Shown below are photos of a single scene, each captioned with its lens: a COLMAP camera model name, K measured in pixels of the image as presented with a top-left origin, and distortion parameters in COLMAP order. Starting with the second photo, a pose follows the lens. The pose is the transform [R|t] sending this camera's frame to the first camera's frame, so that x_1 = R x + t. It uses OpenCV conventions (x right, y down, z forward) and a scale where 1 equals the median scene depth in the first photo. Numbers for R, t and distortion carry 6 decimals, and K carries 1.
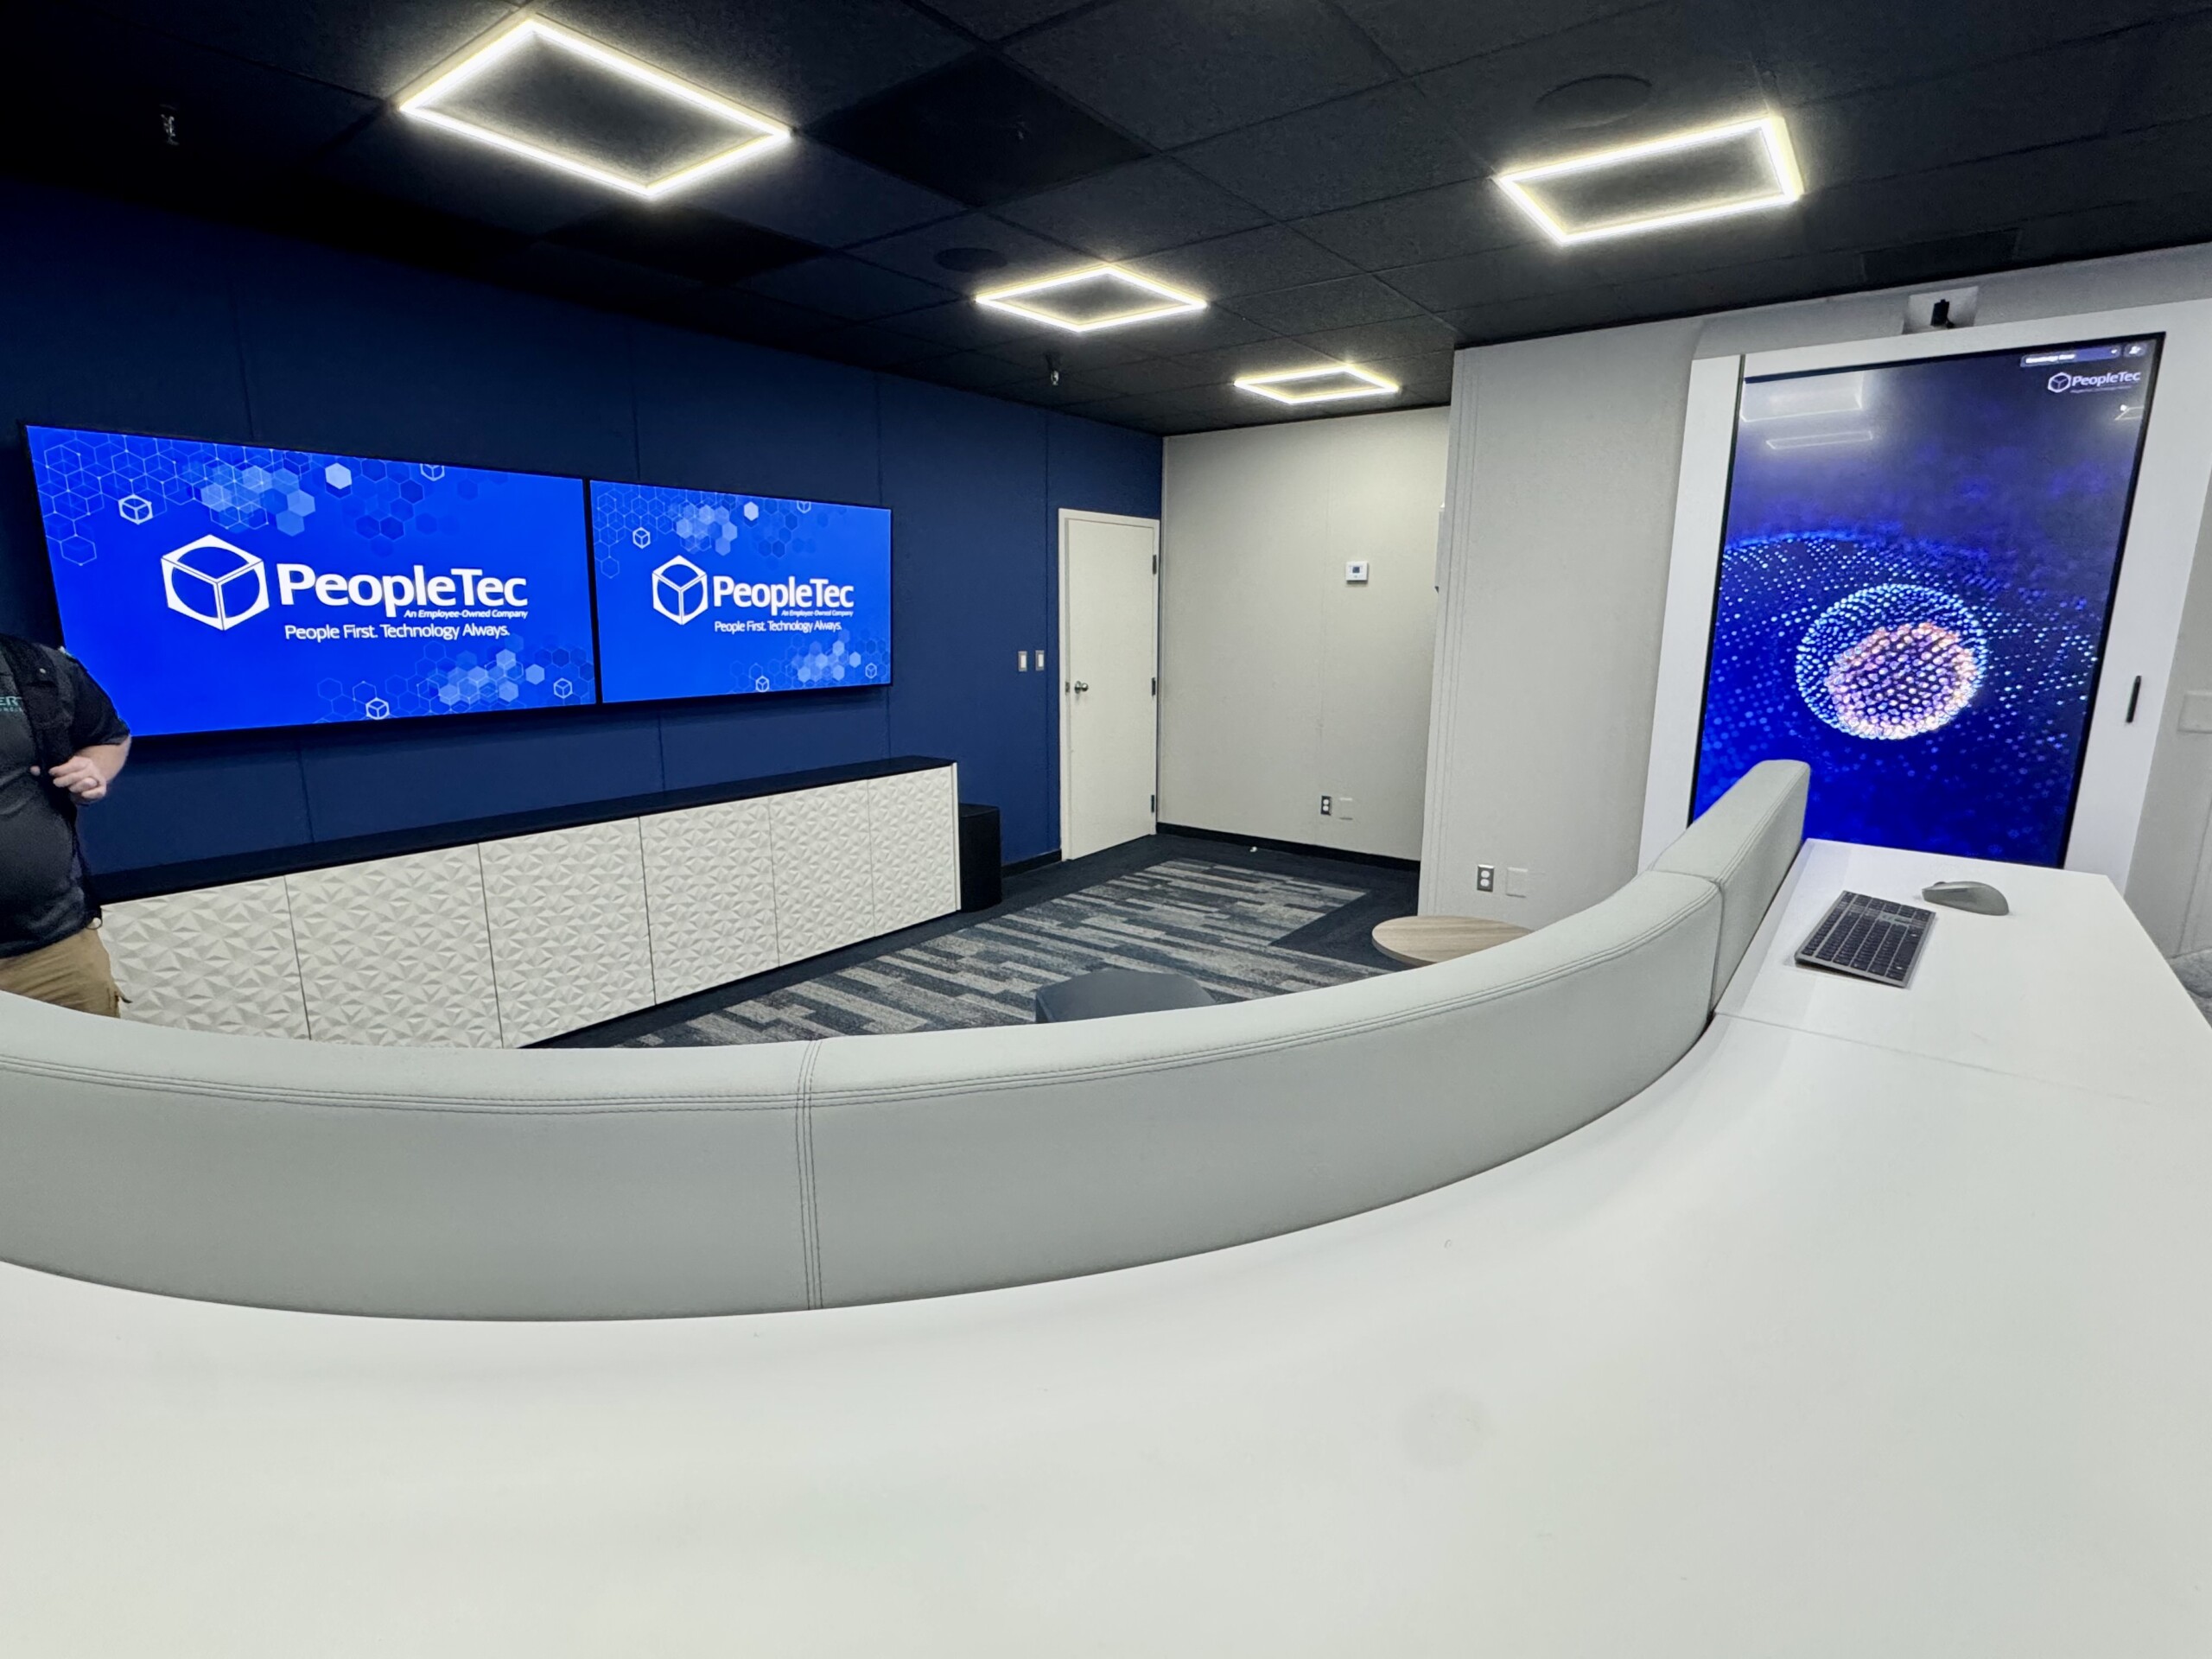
lens RADIAL K [[1065.1, 0, 1108.0], [0, 1065.1, 849.8], [0, 0, 1]] dist [0.002417, -0.001139]
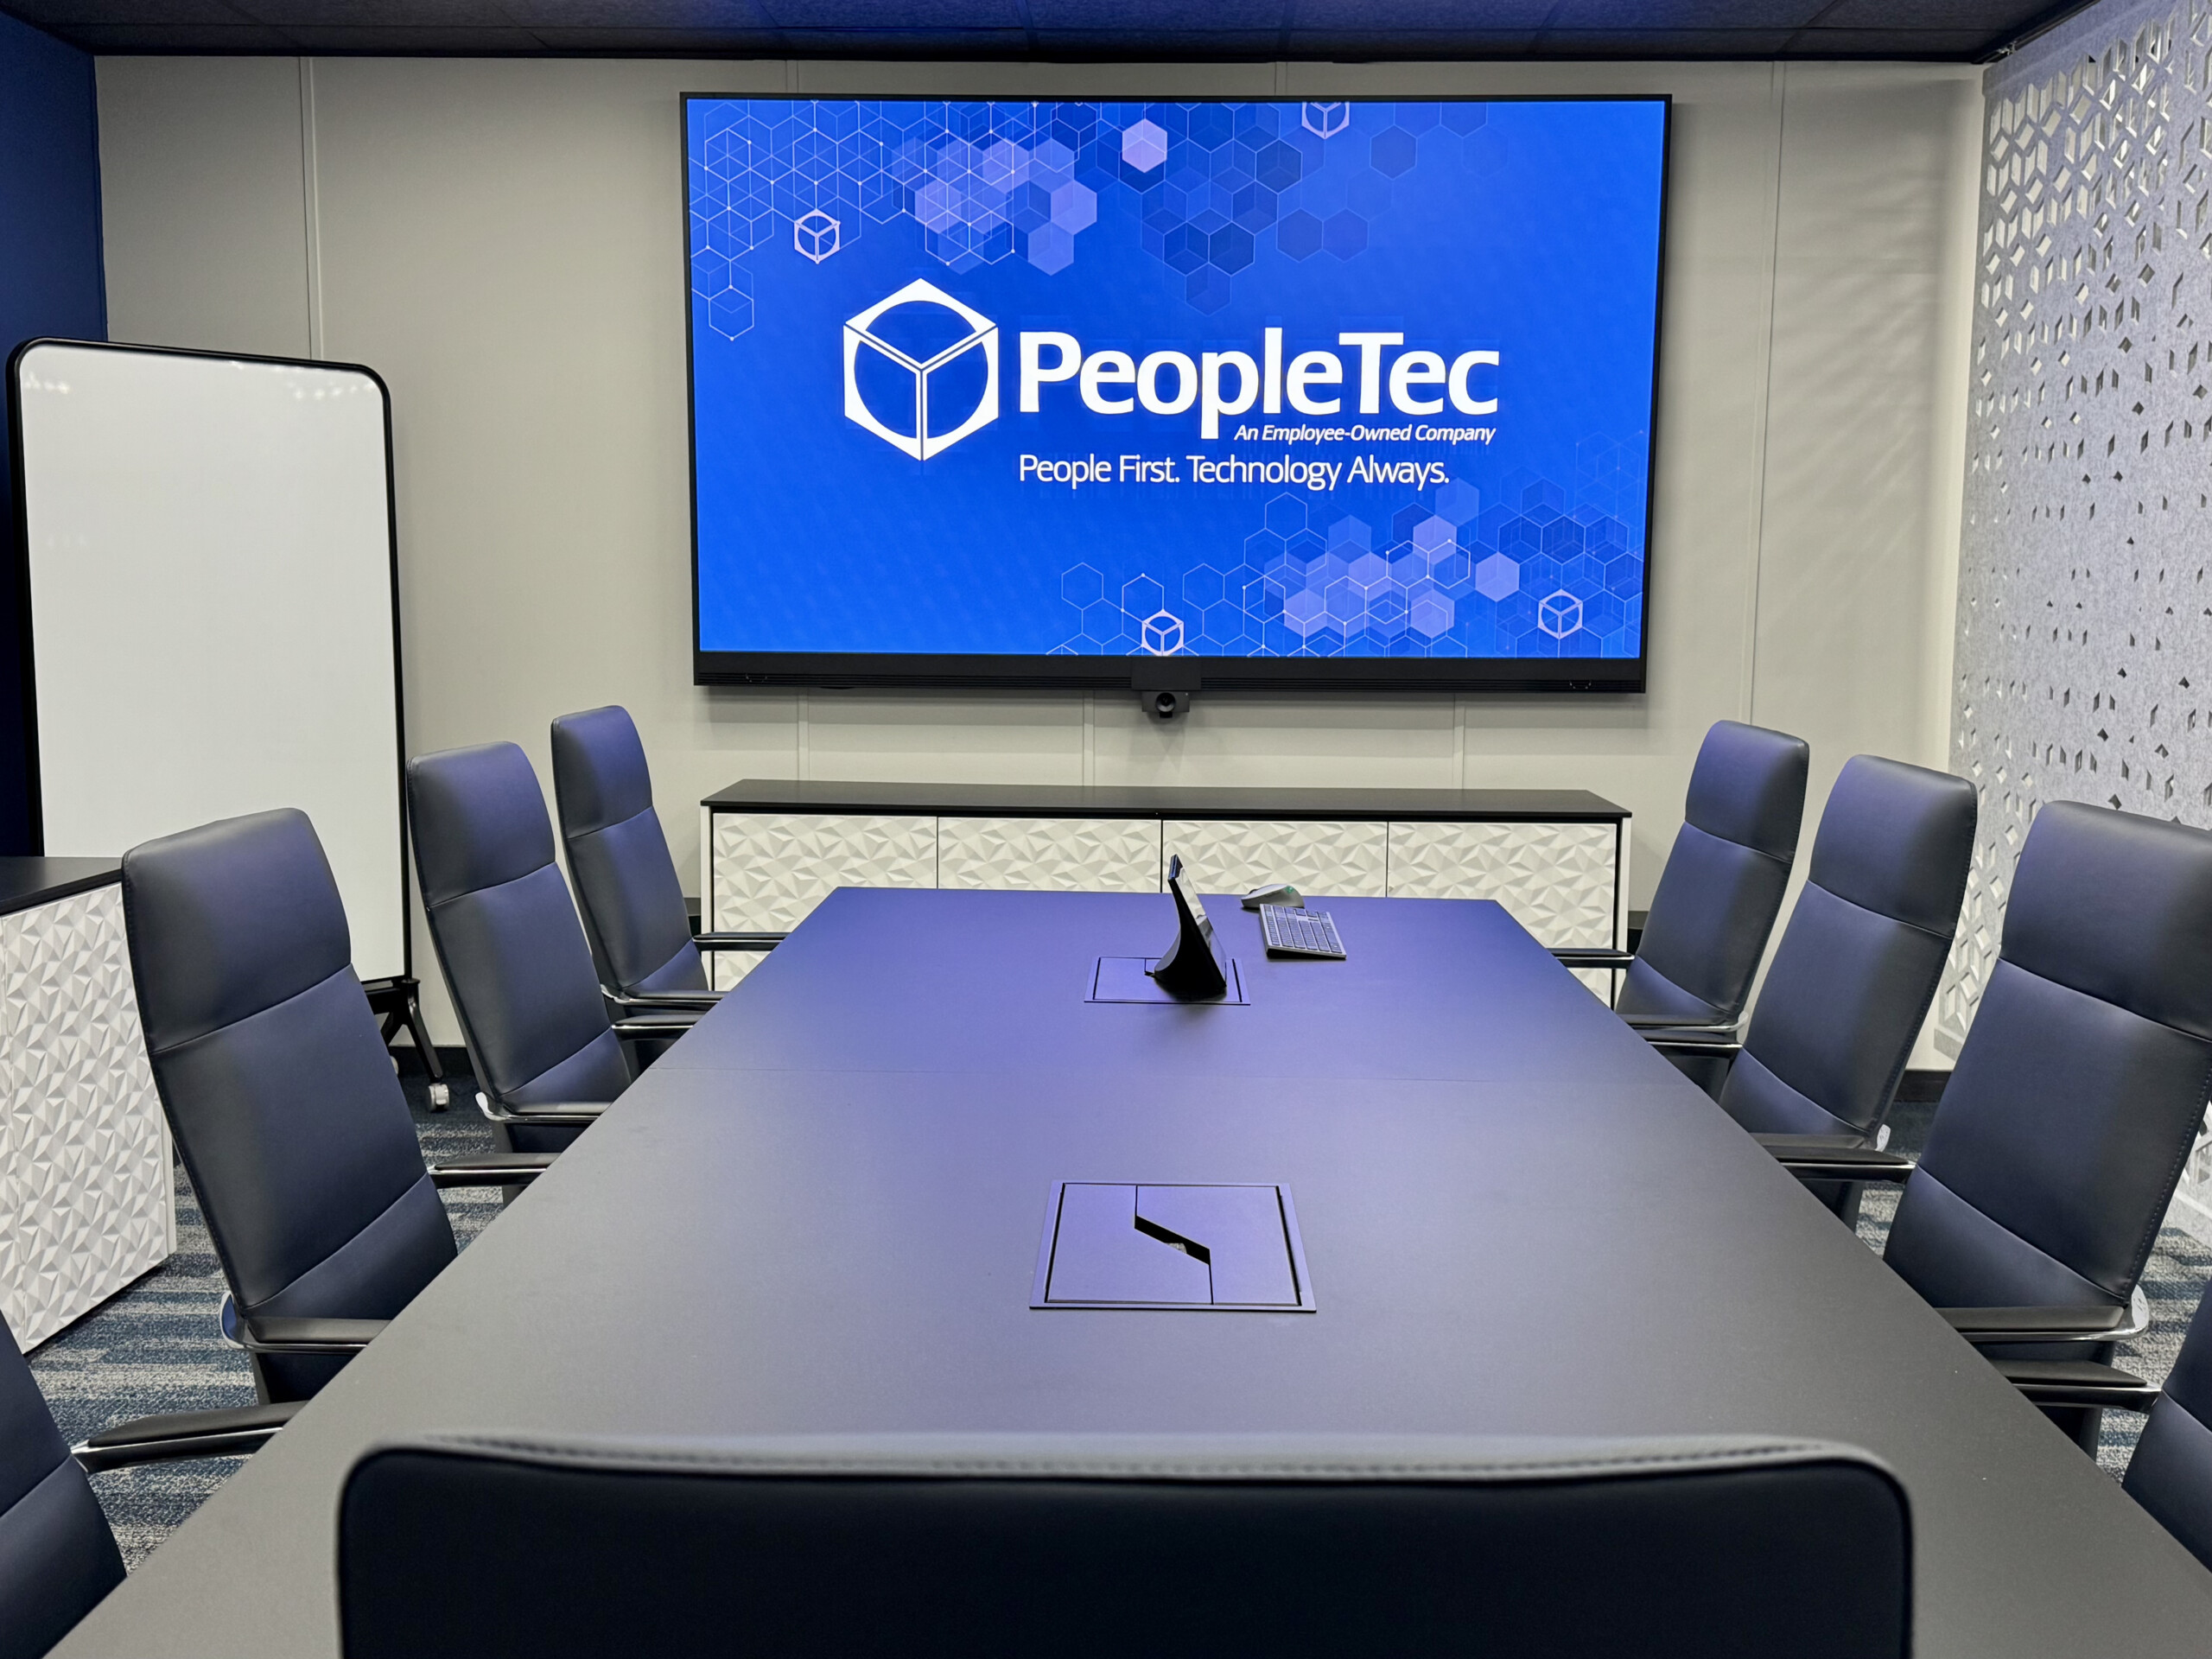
lens RADIAL K [[2622.6, 0, 1105.9], [0, 2622.6, 808.7], [0, 0, 1]] dist [0.079514, 0.000000]
pose [[0.594798, 0.119649, -0.794921, 0.243210], [-0.181569, 0.983303, 0.012146, -0.071749], [0.783101, 0.137108, 0.606592, 0.318736]]
